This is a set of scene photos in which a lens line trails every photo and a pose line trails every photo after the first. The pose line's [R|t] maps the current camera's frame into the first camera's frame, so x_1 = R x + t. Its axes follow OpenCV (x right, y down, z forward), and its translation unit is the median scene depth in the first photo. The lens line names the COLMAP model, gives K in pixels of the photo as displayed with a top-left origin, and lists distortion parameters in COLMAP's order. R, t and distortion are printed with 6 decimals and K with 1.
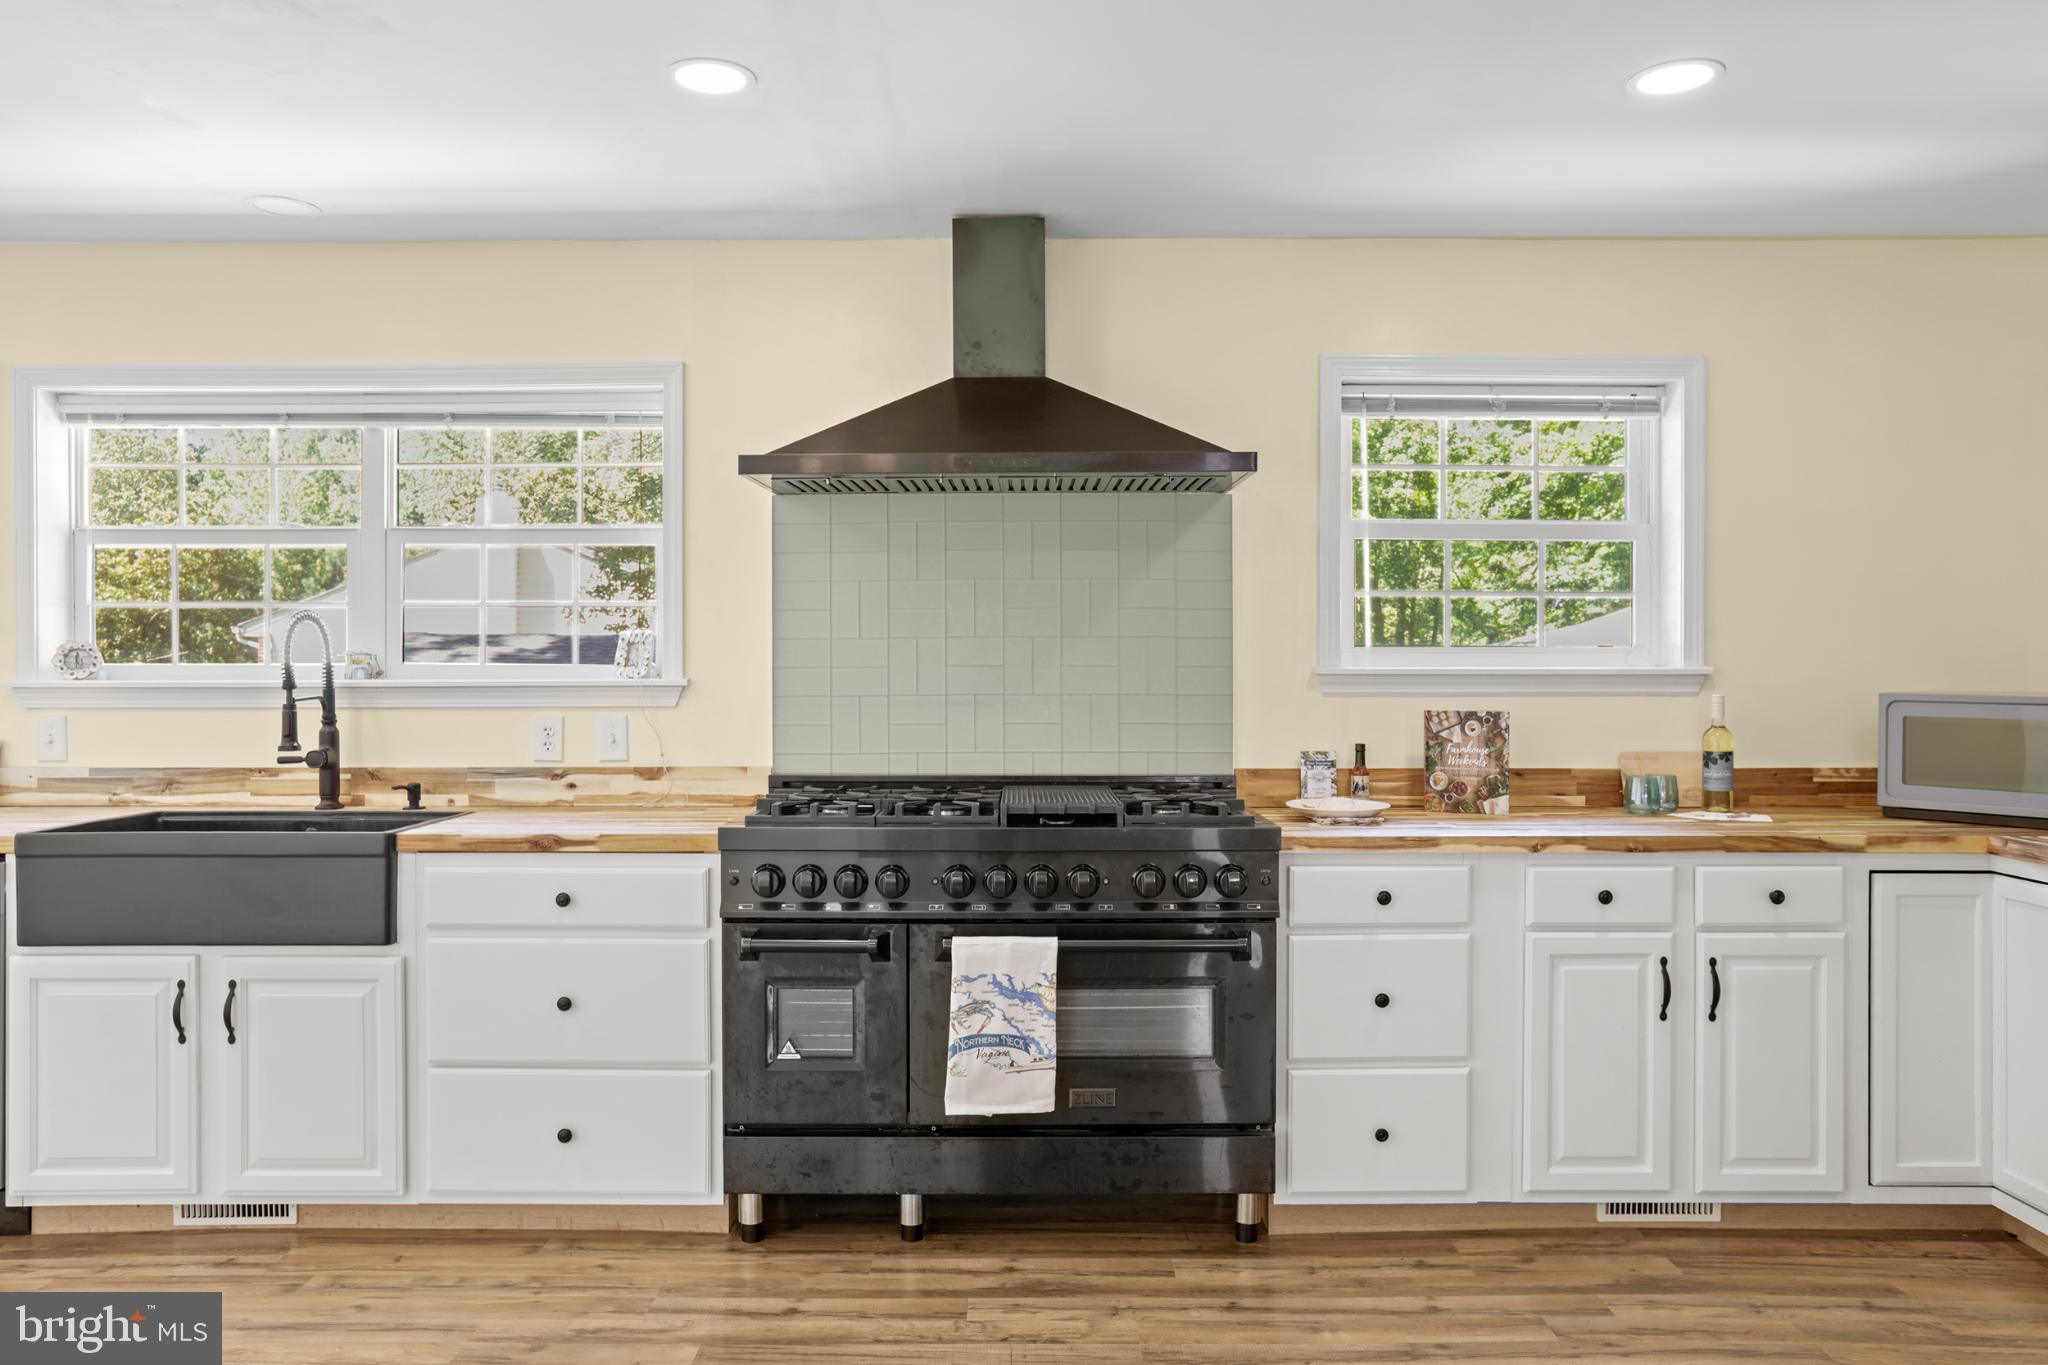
lens RADIAL K [[1409.2, 0, 1024.0], [0, 1409.2, 682.5], [0, 0, 1]] dist [-0.061994, 0.067564]
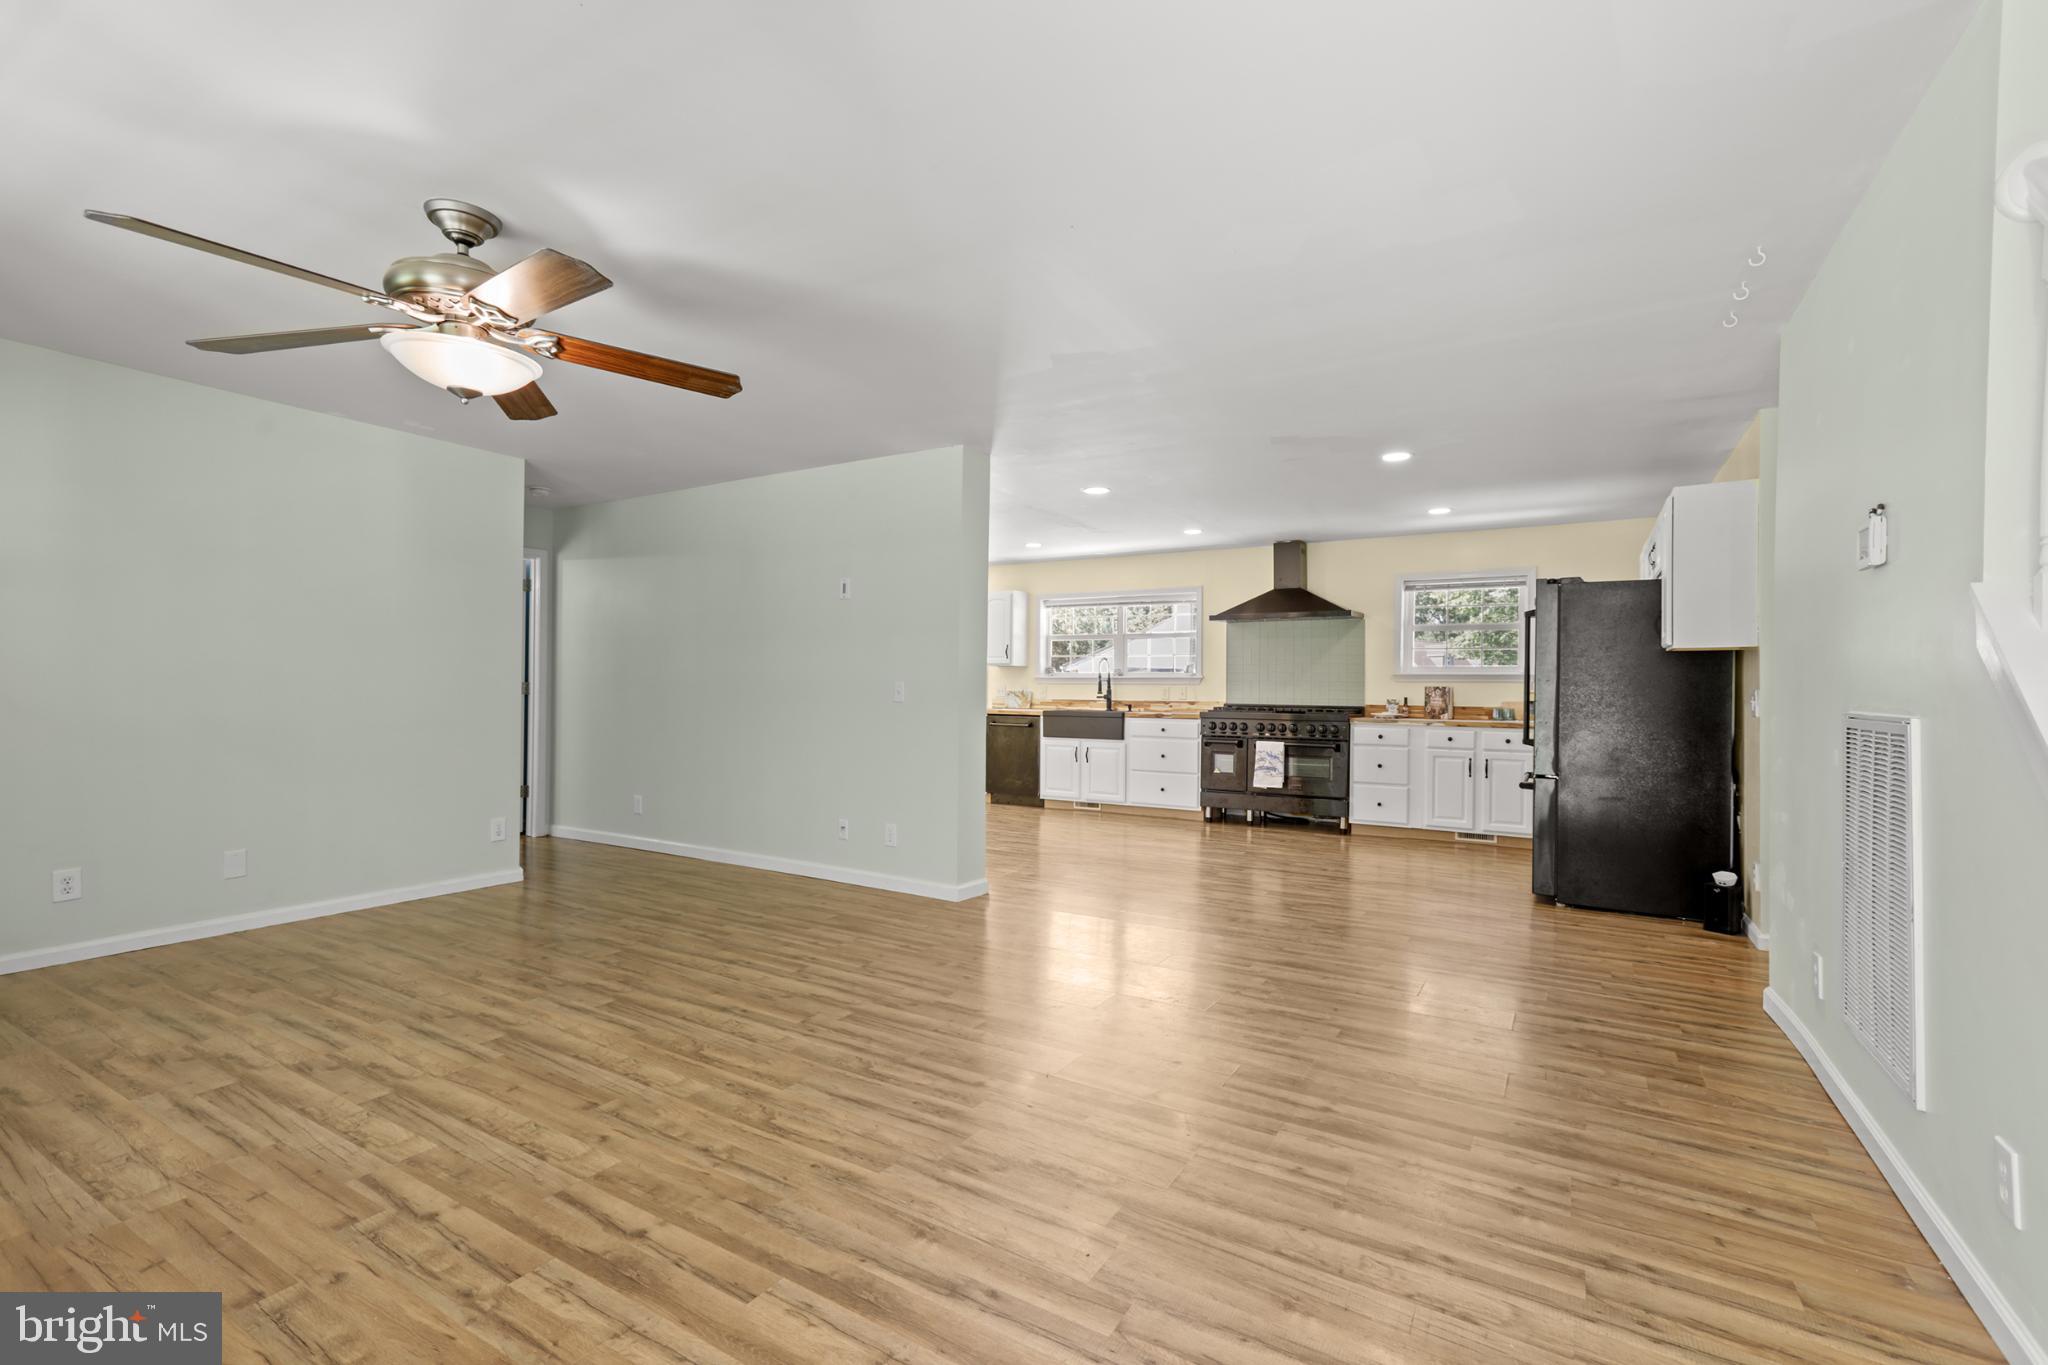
lens RADIAL K [[900.2, 0, 1022.8], [0, 900.2, 703.1], [0, 0, 1]] dist [-0.000282, -0.000039]
pose [[0.854176, 0.018250, -0.519664, 0.654482], [-0.017028, 0.999830, 0.007122, 0.067104], [0.519706, 0.002765, 0.854341, -1.385838]]
